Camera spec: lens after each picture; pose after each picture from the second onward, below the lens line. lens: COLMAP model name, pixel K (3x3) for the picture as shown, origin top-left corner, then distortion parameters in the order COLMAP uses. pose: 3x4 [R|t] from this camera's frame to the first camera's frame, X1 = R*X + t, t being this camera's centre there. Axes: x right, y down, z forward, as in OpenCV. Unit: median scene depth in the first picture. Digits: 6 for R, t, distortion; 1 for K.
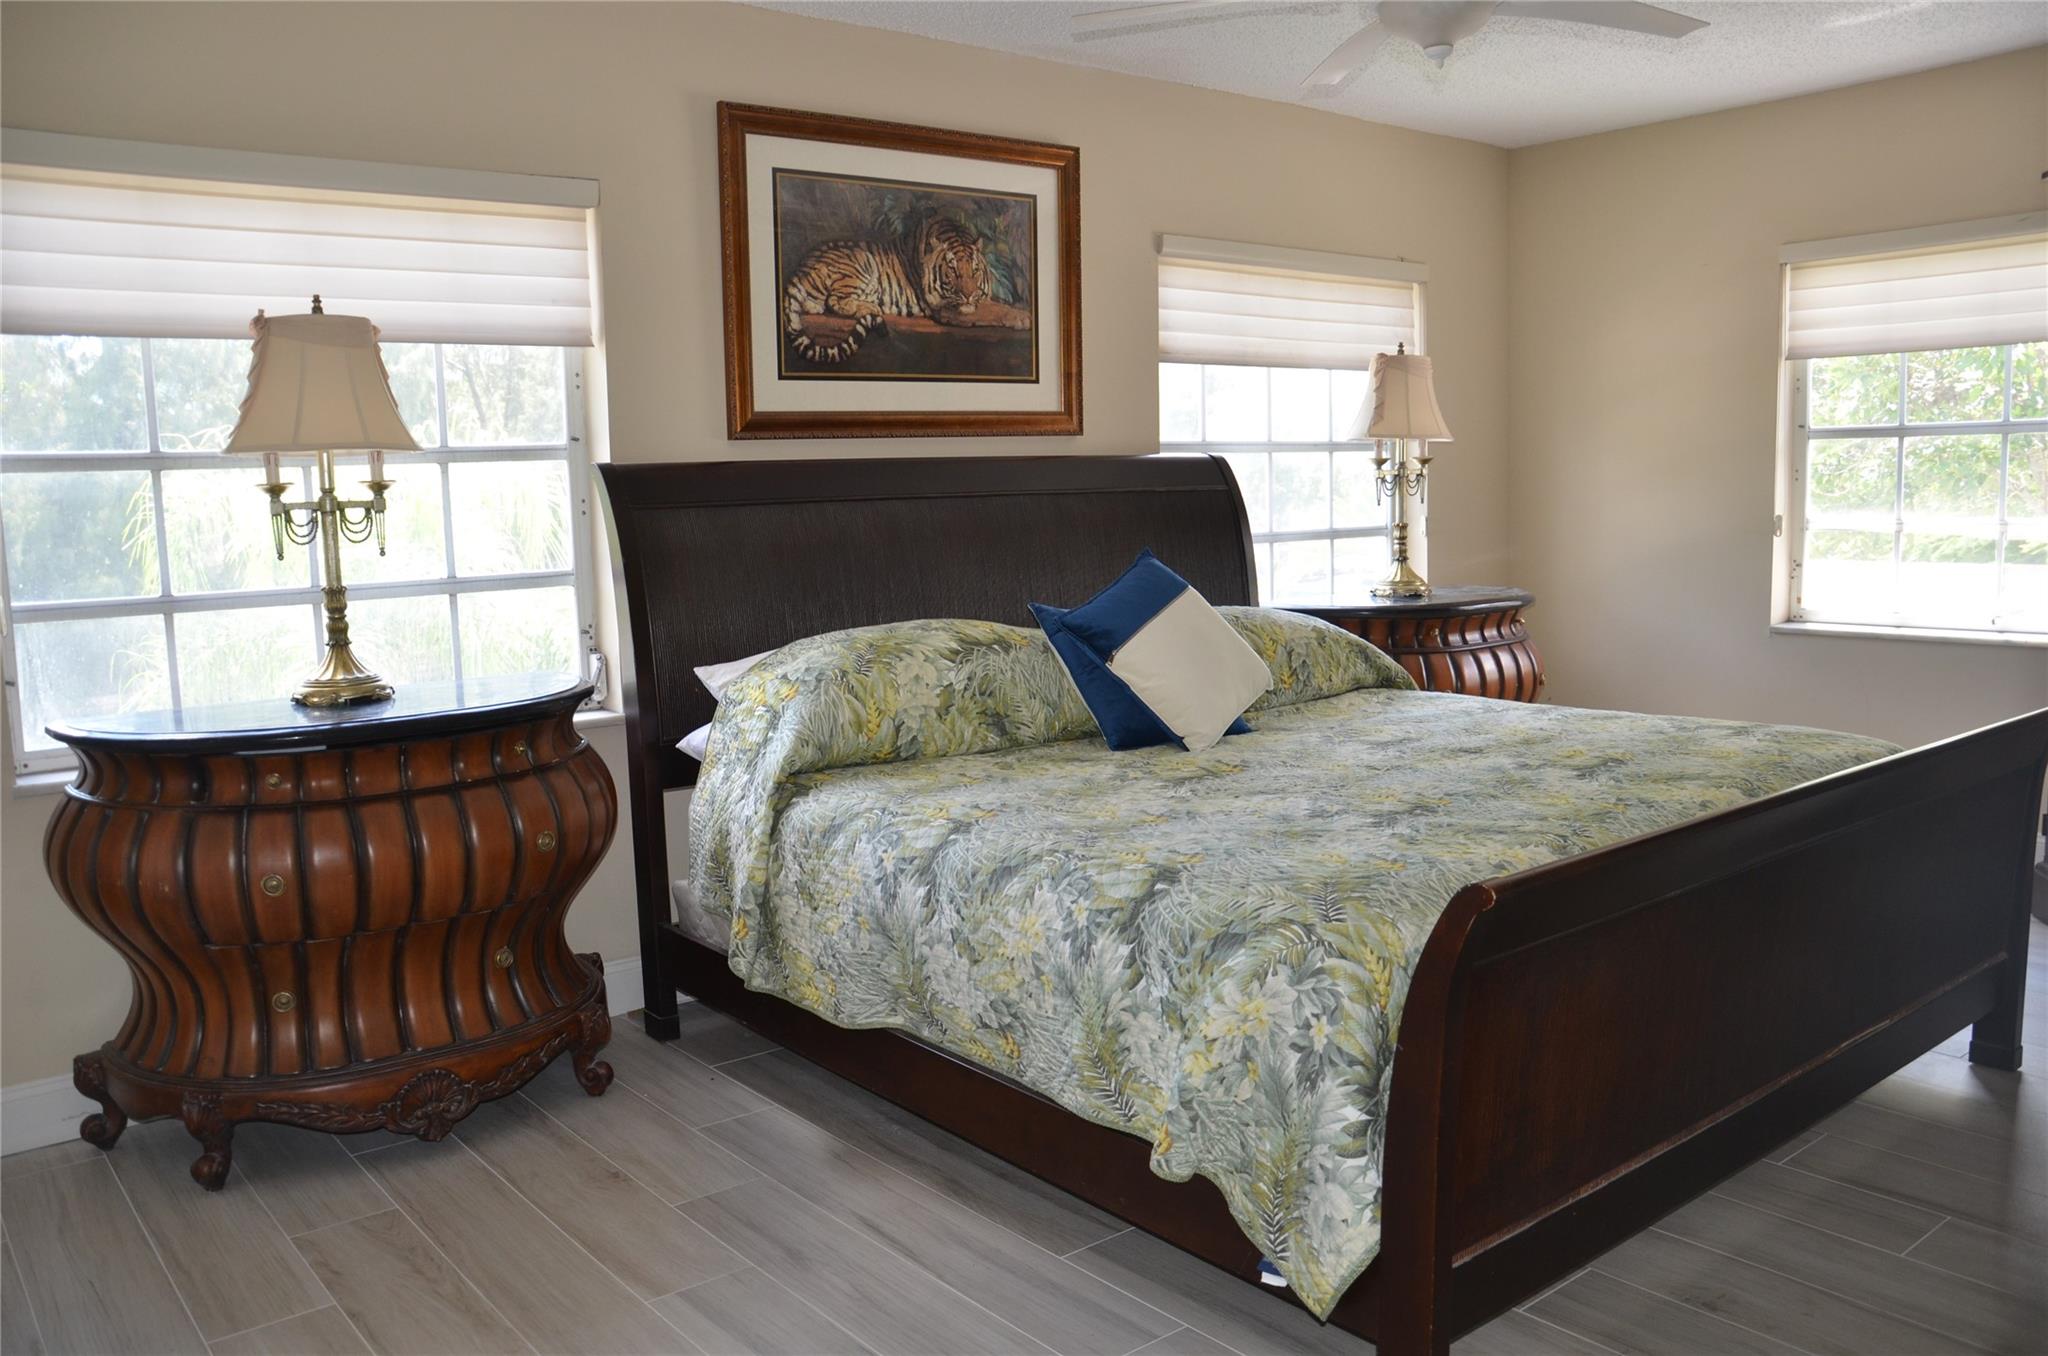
lens RADIAL K [[1592.3, 0, 1012.2], [0, 1592.3, 701.5], [0, 0, 1]] dist [-0.149177, 0.123414]
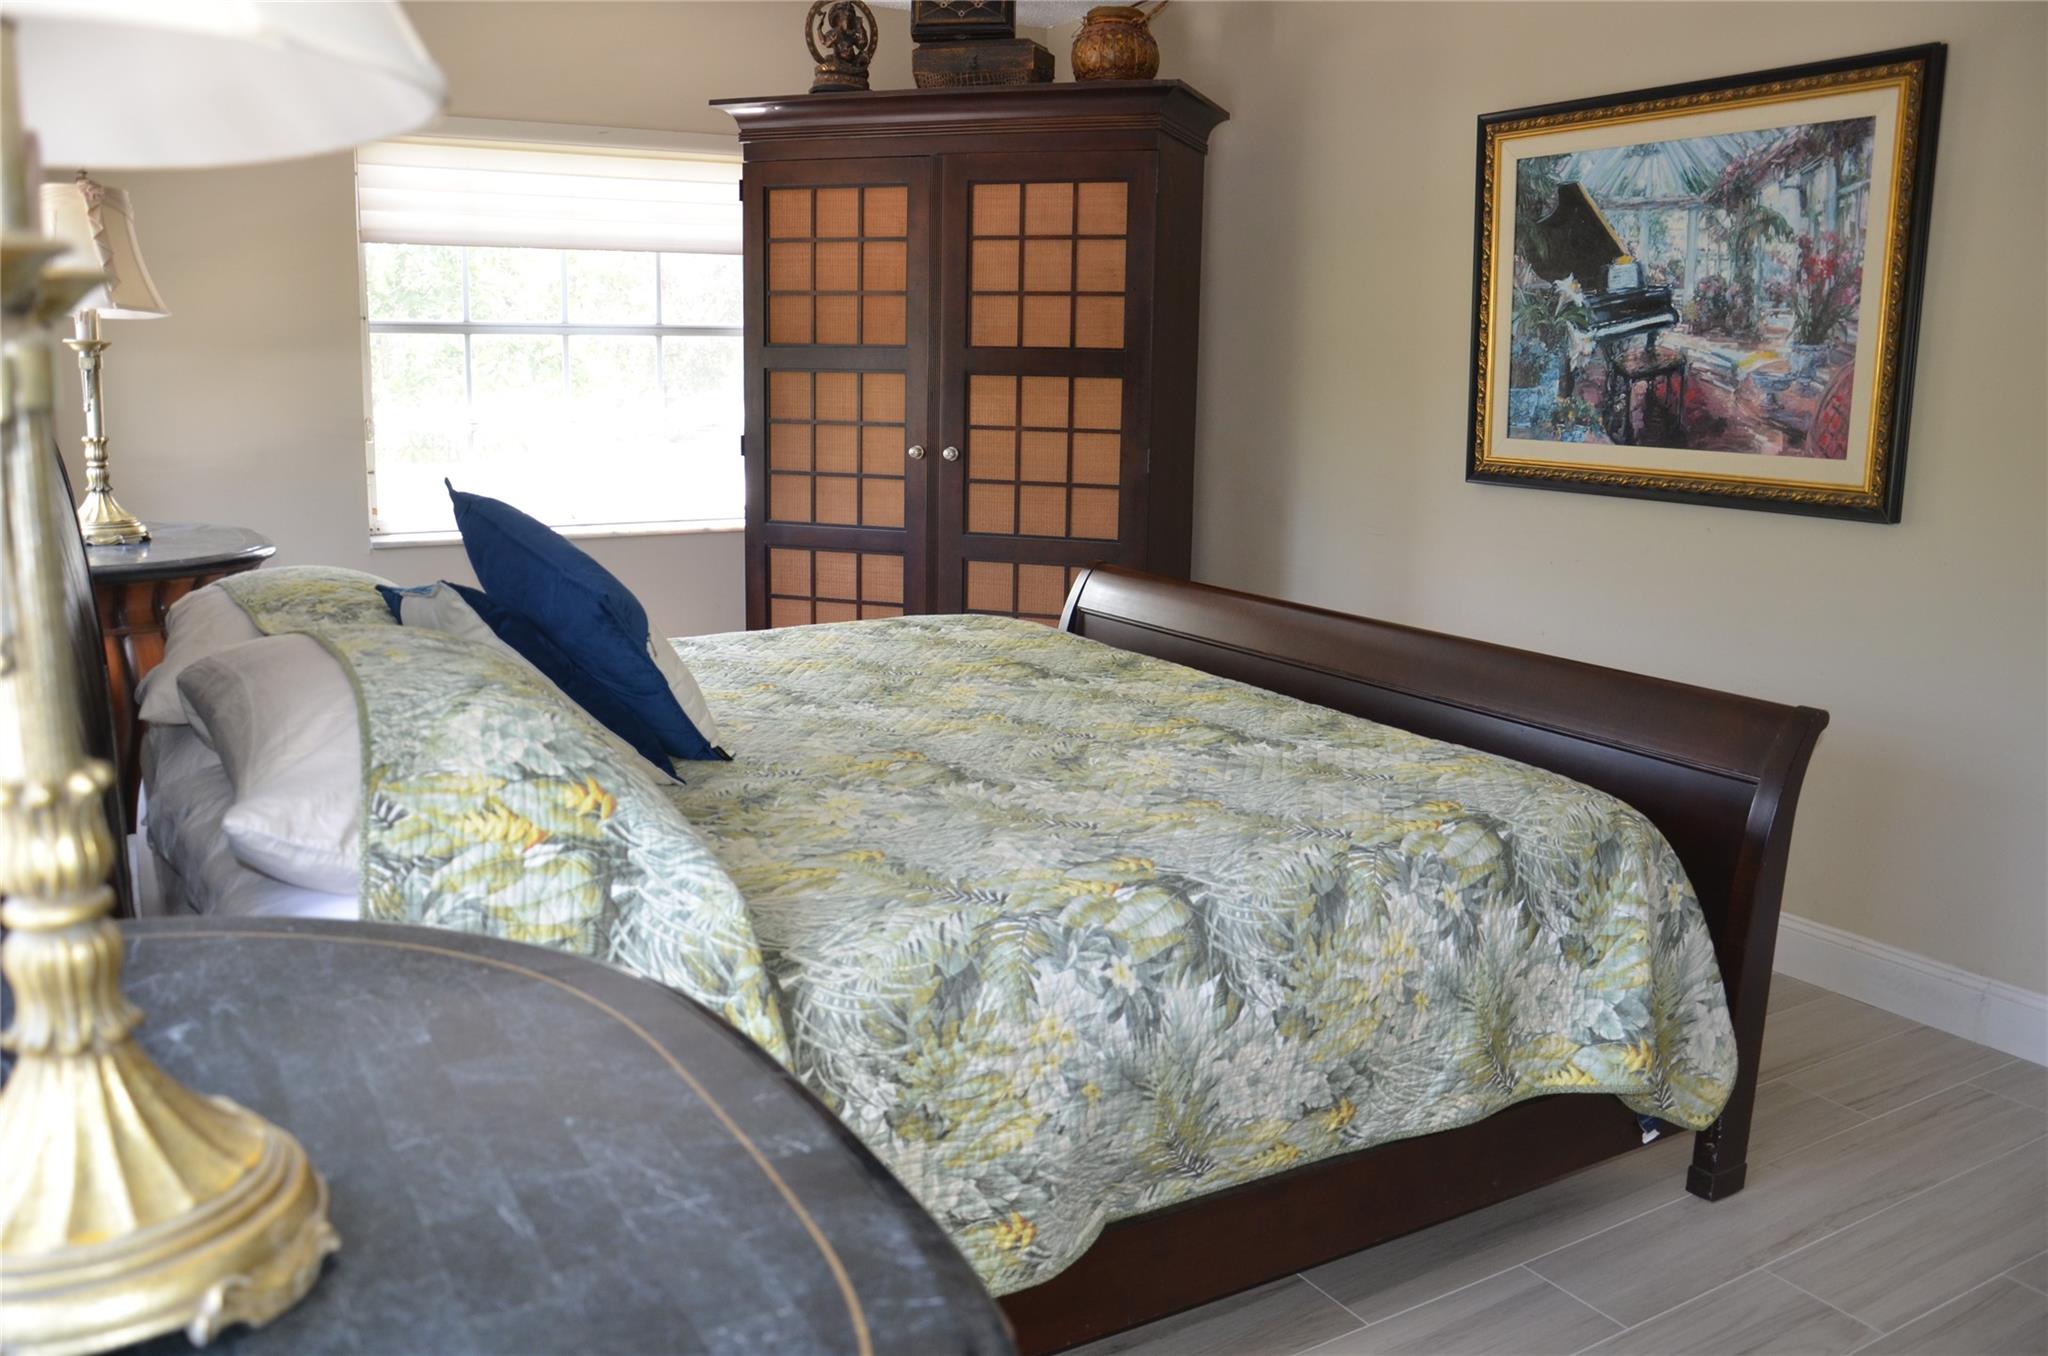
lens RADIAL K [[1624.8, 0, 1022.9], [0, 1624.8, 705.2], [0, 0, 1]] dist [-0.148676, 0.114951]
pose [[0.134070, -0.173802, 0.975612, -0.744657], [0.112715, 0.980785, 0.159235, -0.120623], [-0.984541, 0.088617, 0.151084, 1.005611]]
